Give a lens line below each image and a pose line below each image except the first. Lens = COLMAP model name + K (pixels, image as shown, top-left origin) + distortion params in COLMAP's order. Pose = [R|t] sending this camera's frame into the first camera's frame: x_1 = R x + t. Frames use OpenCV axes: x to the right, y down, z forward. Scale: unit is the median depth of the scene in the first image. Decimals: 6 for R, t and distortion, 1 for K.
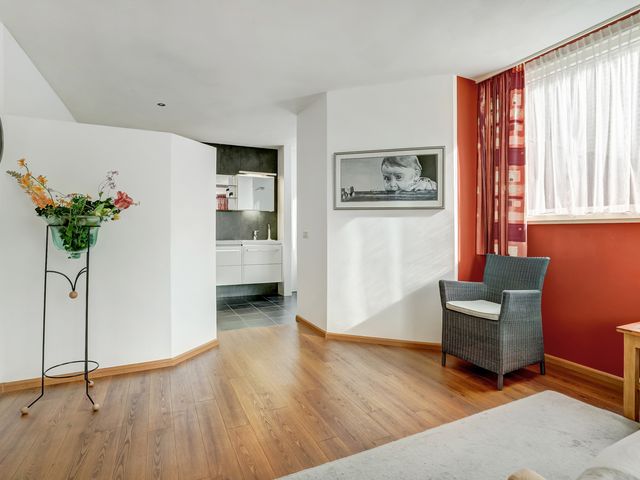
lens RADIAL K [[354.8, 0, 320.0], [0, 354.8, 240.0], [0, 0, 1]] dist [-0.030200, 0.002011]
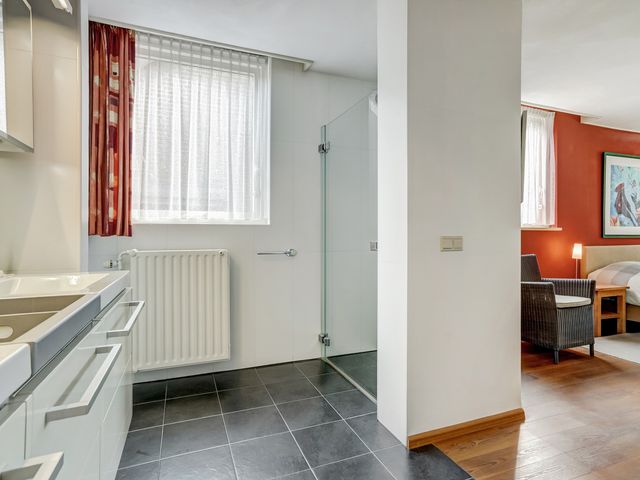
lens RADIAL K [[354.8, 0, 320.0], [0, 354.8, 240.0], [0, 0, 1]] dist [-0.030200, 0.002011]
pose [[0.079147, -0.018474, 0.996692, -0.198807], [0.018968, 0.999675, 0.017023, -0.011276], [-0.996682, 0.017558, 0.079472, 0.429620]]
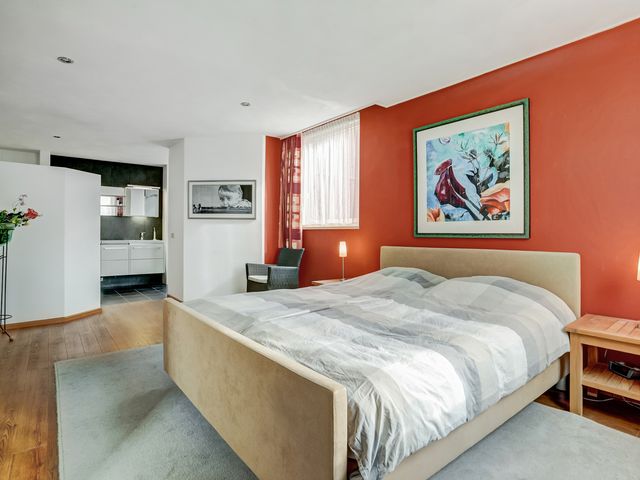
lens RADIAL K [[354.8, 0, 320.0], [0, 354.8, 240.0], [0, 0, 1]] dist [-0.030200, 0.002011]
pose [[0.975826, -0.000794, 0.218550, 0.279868], [0.002114, 0.999981, -0.005803, 0.014824], [-0.218541, 0.006124, 0.975809, -0.613159]]
